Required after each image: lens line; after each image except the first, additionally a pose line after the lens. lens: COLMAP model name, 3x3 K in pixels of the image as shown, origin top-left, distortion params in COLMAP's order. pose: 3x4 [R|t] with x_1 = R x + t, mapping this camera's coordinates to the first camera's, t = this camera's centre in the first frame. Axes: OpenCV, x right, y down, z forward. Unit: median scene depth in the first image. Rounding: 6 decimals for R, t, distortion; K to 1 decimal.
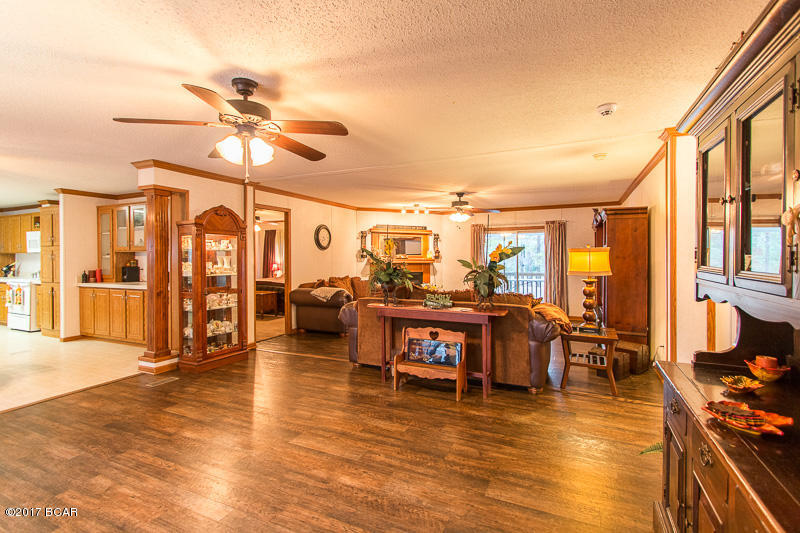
lens RADIAL K [[366.5, 0, 422.5], [0, 366.5, 263.2], [0, 0, 1]] dist [0.000304, -0.000258]
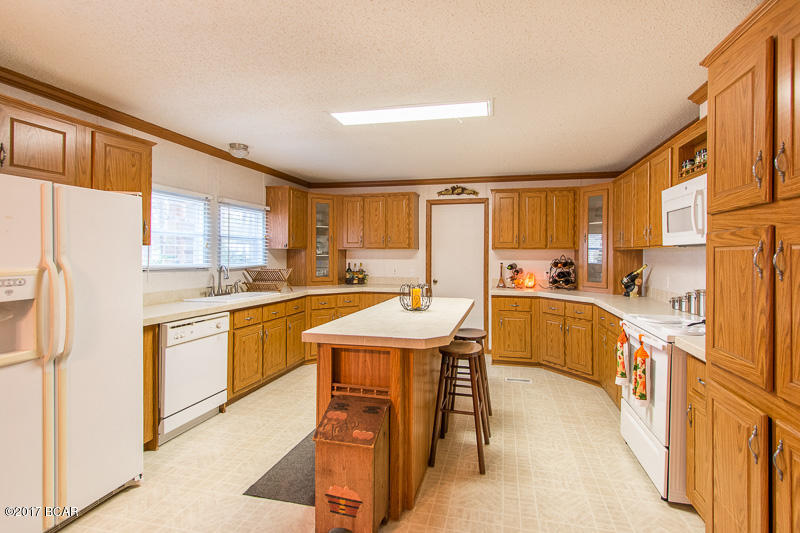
lens RADIAL K [[375.3, 0, 422.8], [0, 375.3, 251.7], [0, 0, 1]] dist [-0.000428, -0.000117]
pose [[0.182851, -0.005368, -0.983126, -0.831943], [-0.025957, 0.999610, -0.010286, -0.013701], [0.982798, 0.027399, 0.182640, 0.767560]]
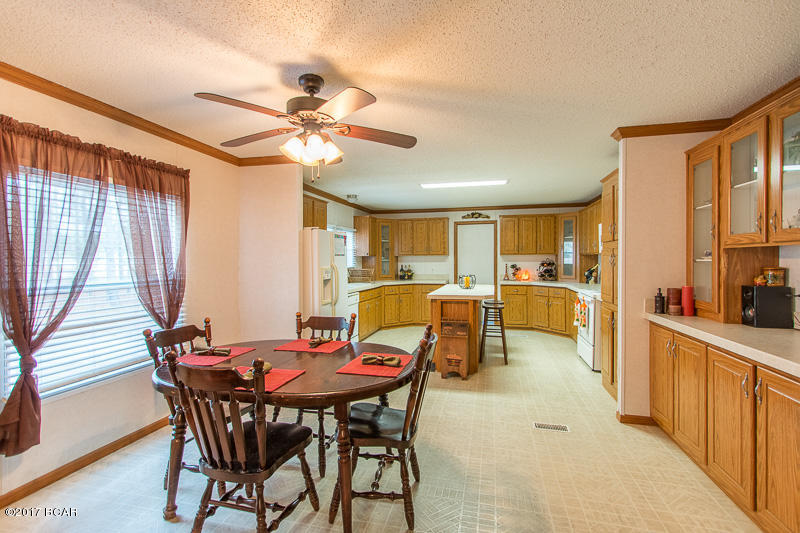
lens RADIAL K [[367.4, 0, 398.8], [0, 367.4, 259.1], [0, 0, 1]] dist [0.001200, 0.000050]
pose [[0.144069, 0.002806, -0.989564, -0.475431], [-0.015678, 0.999877, 0.000553, -0.012645], [0.989443, 0.015435, 0.144096, 0.569639]]
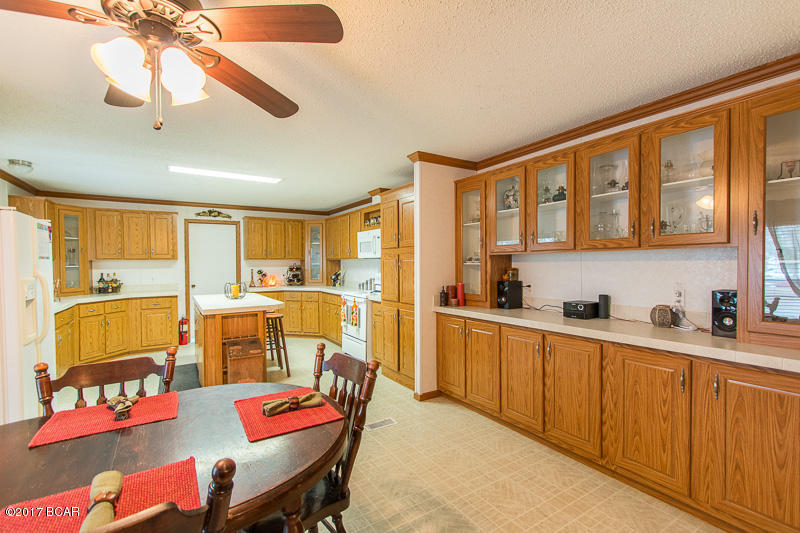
lens RADIAL K [[365.2, 0, 400.5], [0, 365.2, 264.1], [0, 0, 1]] dist [0.001180, 0.000018]
pose [[0.822392, -0.000906, -0.568921, -0.614574], [-0.006179, 0.999926, -0.010525, -0.009229], [0.568888, 0.012171, 0.822325, 0.444836]]
